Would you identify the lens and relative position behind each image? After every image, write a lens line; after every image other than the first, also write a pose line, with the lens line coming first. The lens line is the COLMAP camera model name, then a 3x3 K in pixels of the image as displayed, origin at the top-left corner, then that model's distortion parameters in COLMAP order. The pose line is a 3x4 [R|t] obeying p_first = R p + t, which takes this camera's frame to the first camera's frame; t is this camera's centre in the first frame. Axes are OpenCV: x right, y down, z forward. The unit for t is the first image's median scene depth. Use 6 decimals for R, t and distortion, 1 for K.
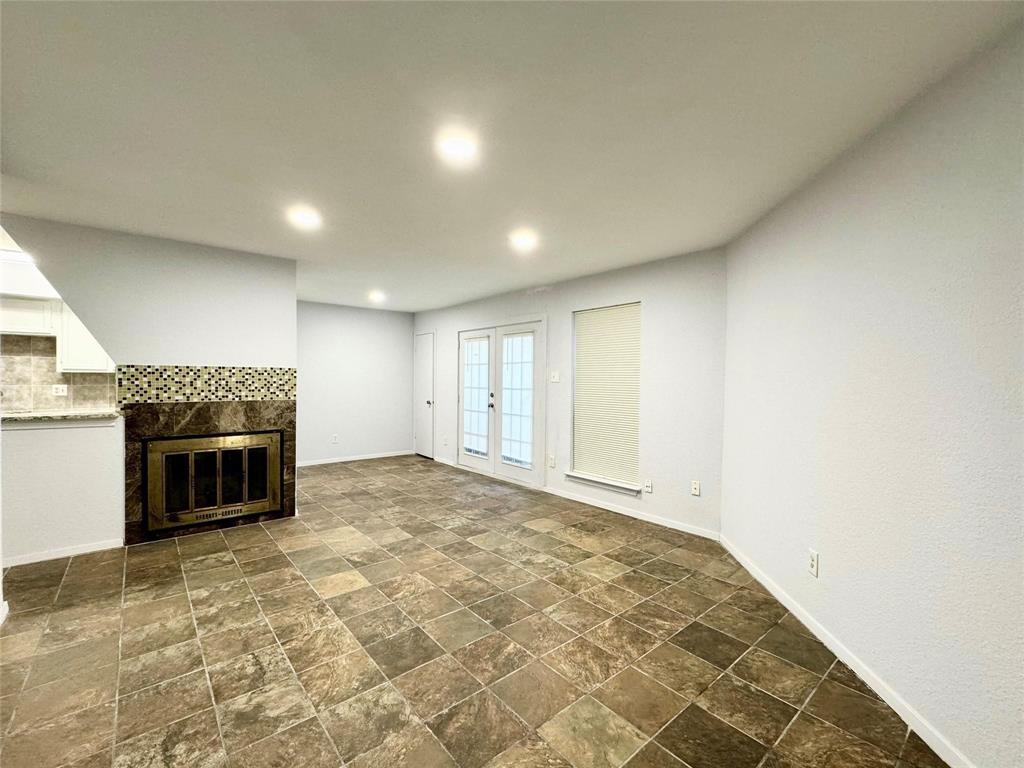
lens RADIAL K [[444.3, 0, 512.0], [0, 444.3, 384.0], [0, 0, 1]] dist [-0.001590, -0.000030]
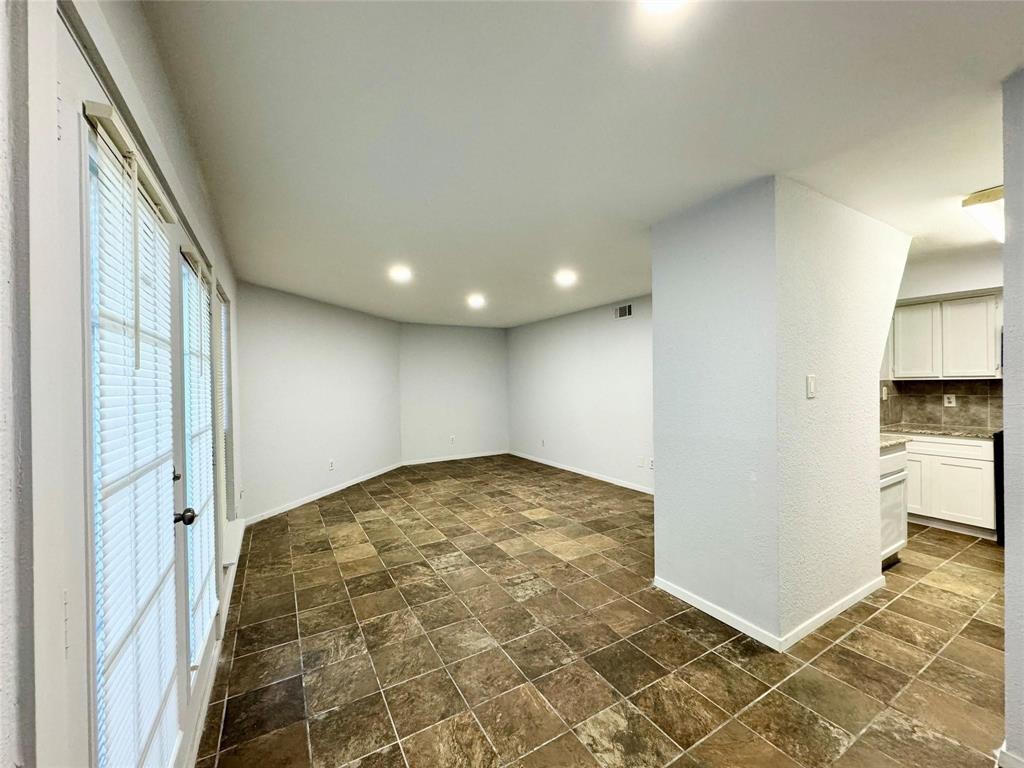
lens RADIAL K [[407.6, 0, 512.0], [0, 407.6, 384.0], [0, 0, 1]] dist [-0.002862, 0.000449]
pose [[-0.984899, 0.004027, 0.173084, -0.446195], [0.007380, 0.999797, 0.018735, -0.046471], [-0.172974, 0.019730, -0.984729, 2.002743]]
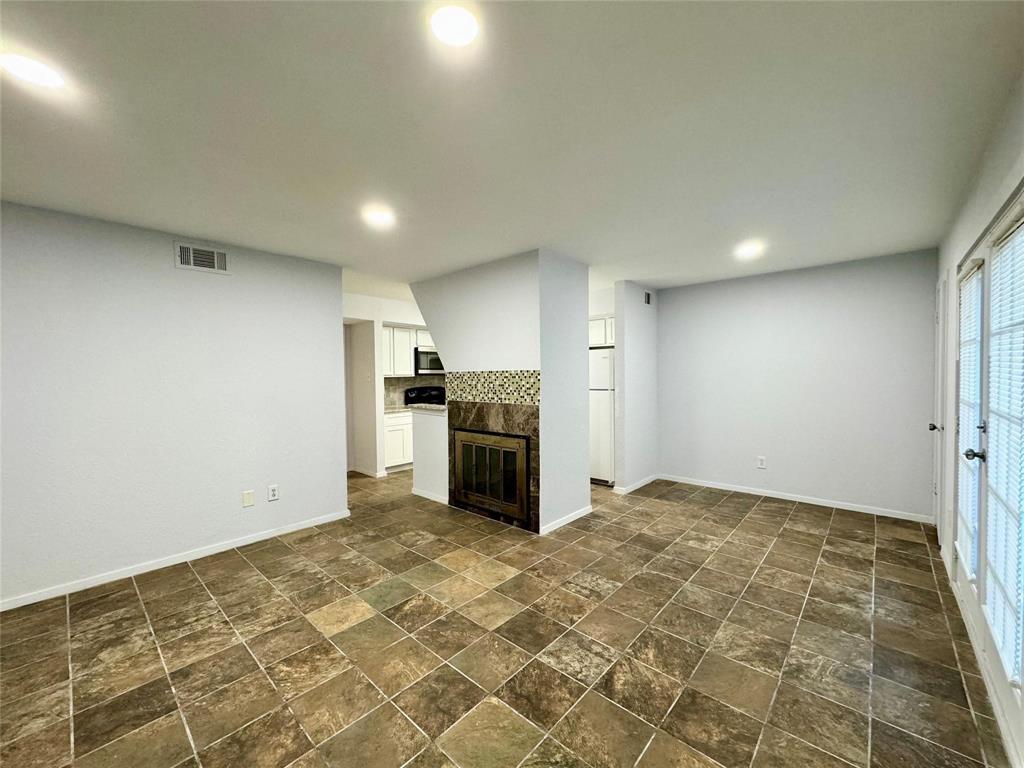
lens RADIAL K [[407.6, 0, 512.0], [0, 407.6, 384.0], [0, 0, 1]] dist [-0.002862, 0.000449]
pose [[0.135799, 0.012775, -0.990654, 0.377957], [-0.000063, 0.999917, 0.012886, -0.021643], [0.990736, -0.001687, 0.135789, 0.991044]]
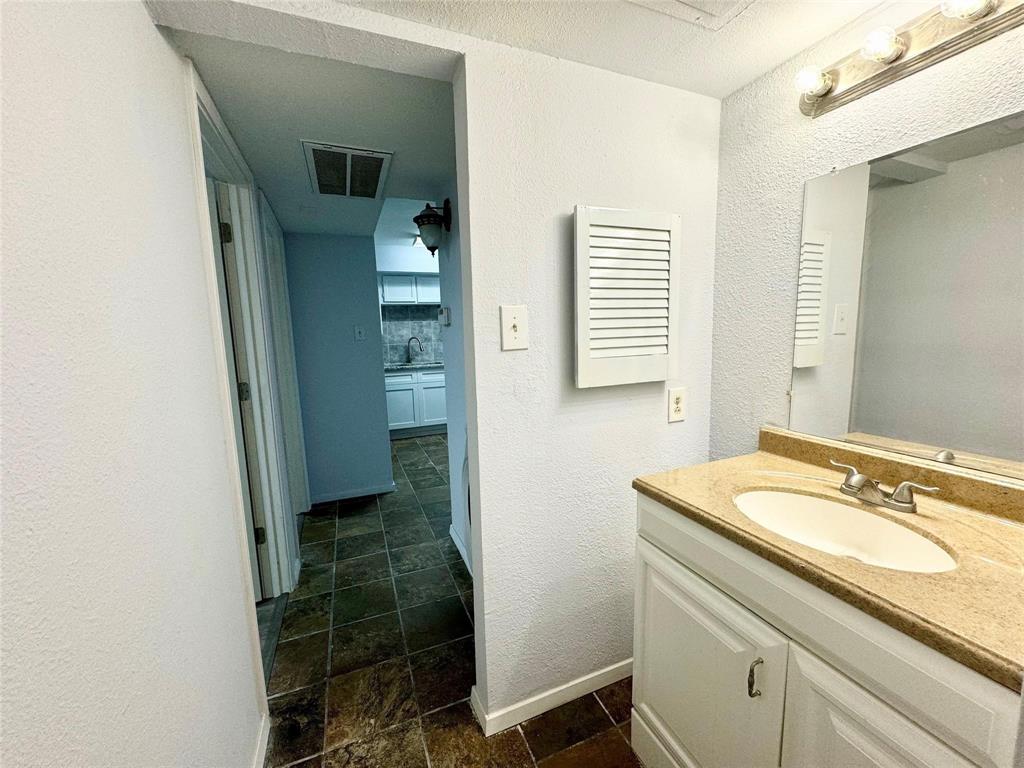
lens RADIAL K [[407.6, 0, 512.0], [0, 407.6, 384.0], [0, 0, 1]] dist [-0.002862, 0.000449]
pose [[0.951033, 0.003433, -0.309070, -0.645266], [0.033665, 0.992839, 0.114617, -0.008766], [0.307250, -0.119409, 0.944107, -0.125987]]
